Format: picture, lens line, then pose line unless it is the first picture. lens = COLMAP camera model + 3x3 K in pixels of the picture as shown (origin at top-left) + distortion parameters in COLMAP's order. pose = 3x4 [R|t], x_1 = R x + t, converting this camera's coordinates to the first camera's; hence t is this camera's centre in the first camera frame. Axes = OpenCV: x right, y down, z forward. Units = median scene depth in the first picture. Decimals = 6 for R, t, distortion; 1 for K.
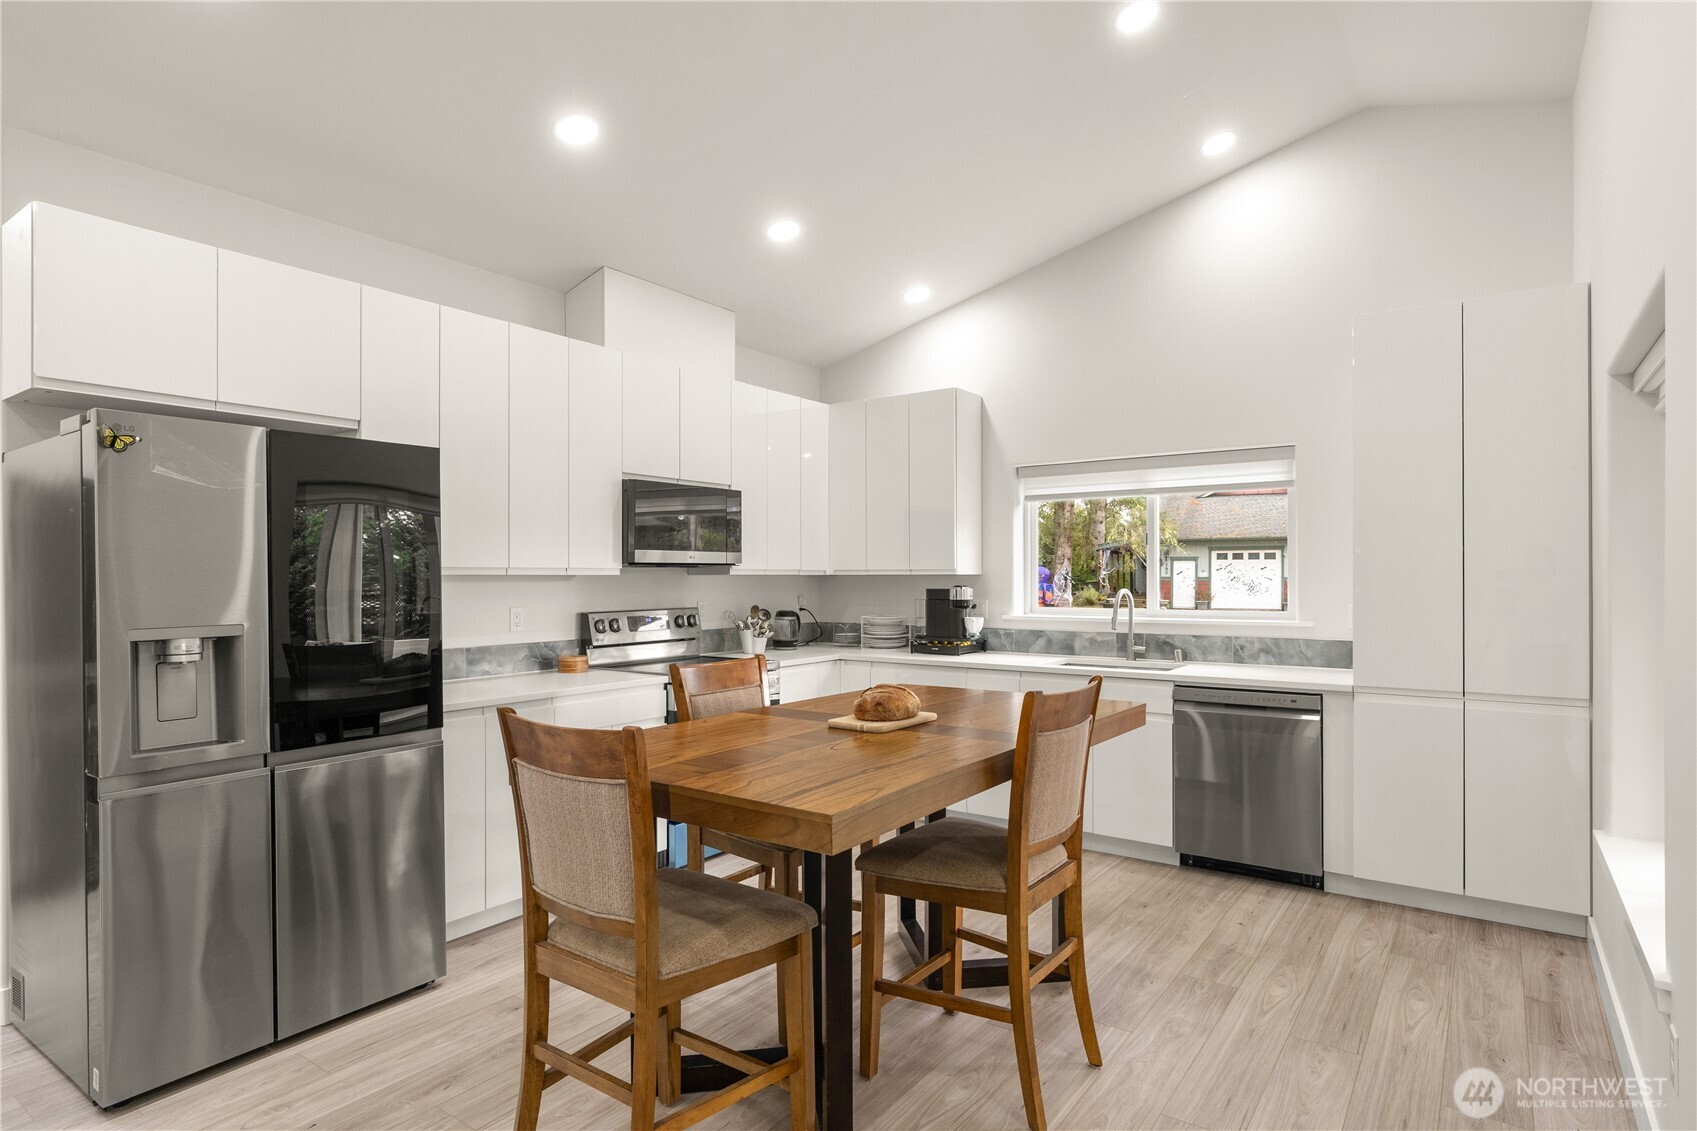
lens RADIAL K [[903.3, 0, 850.0], [0, 903.3, 574.2], [0, 0, 1]] dist [-0.002250, -0.000505]
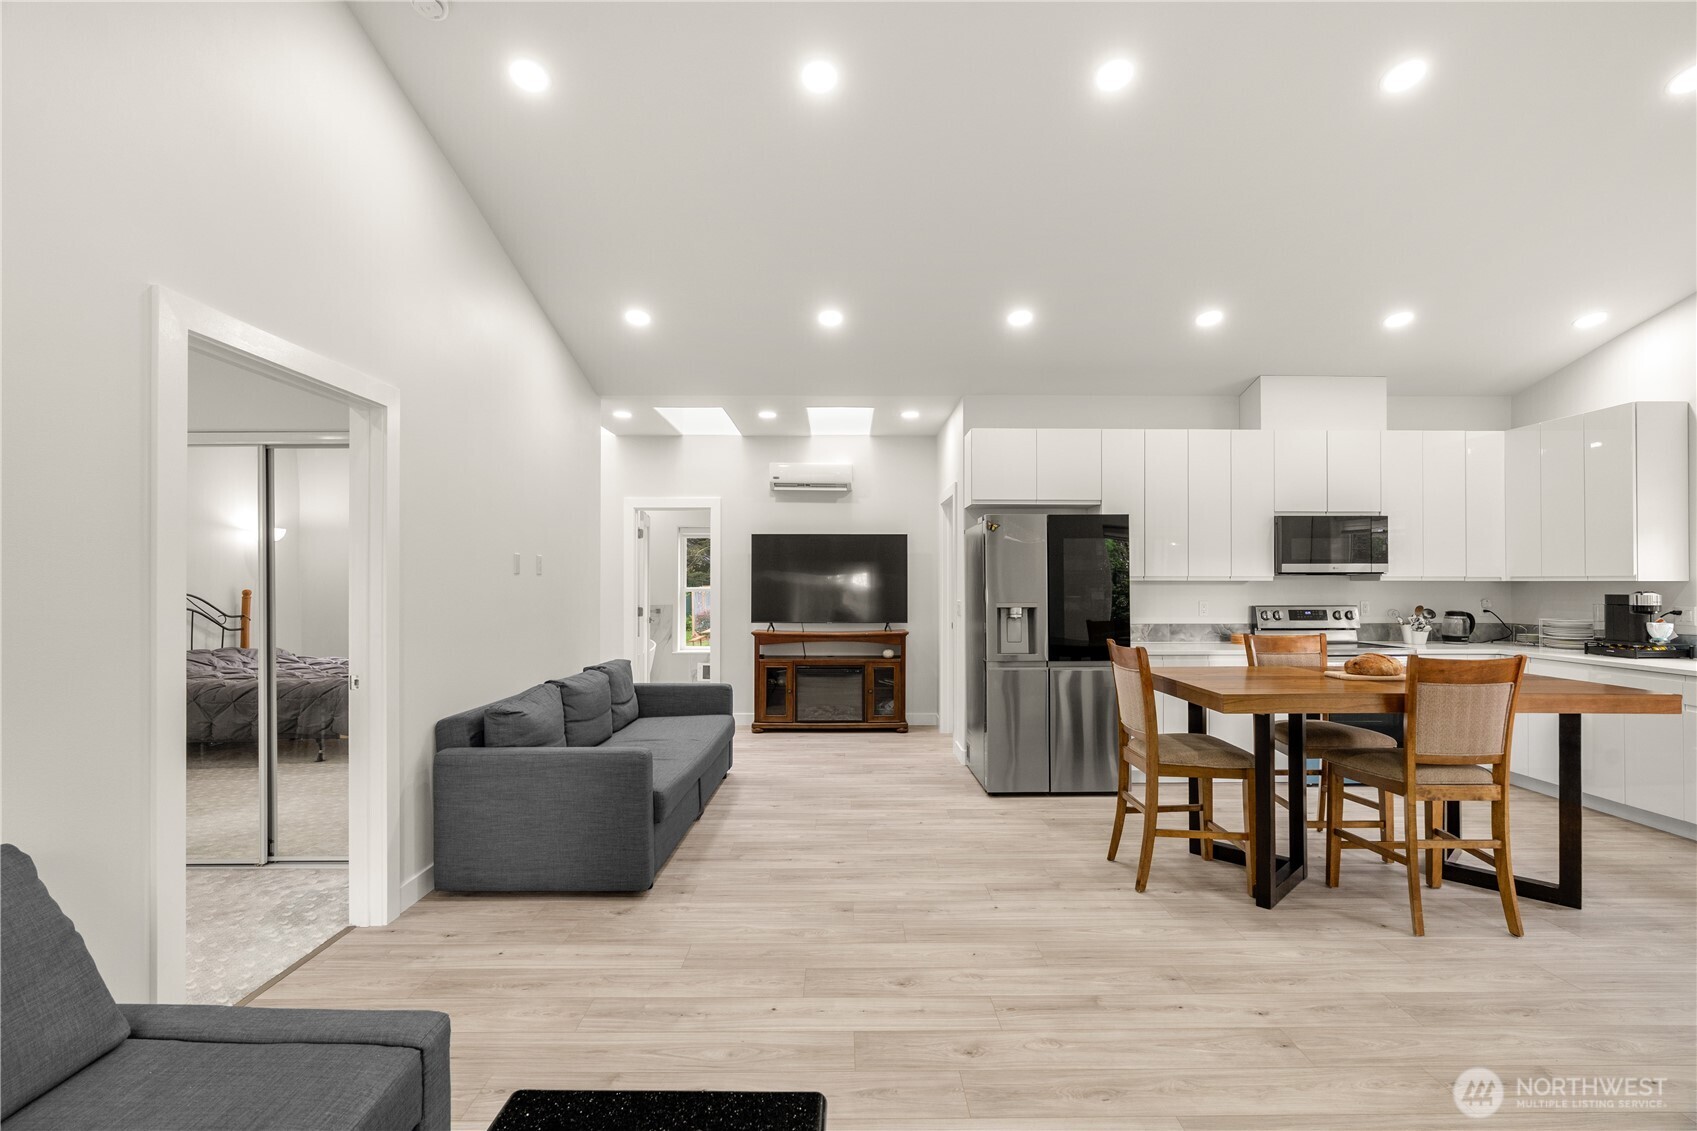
lens RADIAL K [[776.5, 0, 854.5], [0, 776.5, 586.4], [0, 0, 1]] dist [0.000887, 0.000095]
pose [[0.586310, 0.007393, -0.810053, 0.359357], [-0.000595, 0.999962, 0.008695, -0.000665], [0.810086, -0.004617, 0.586292, -0.289958]]
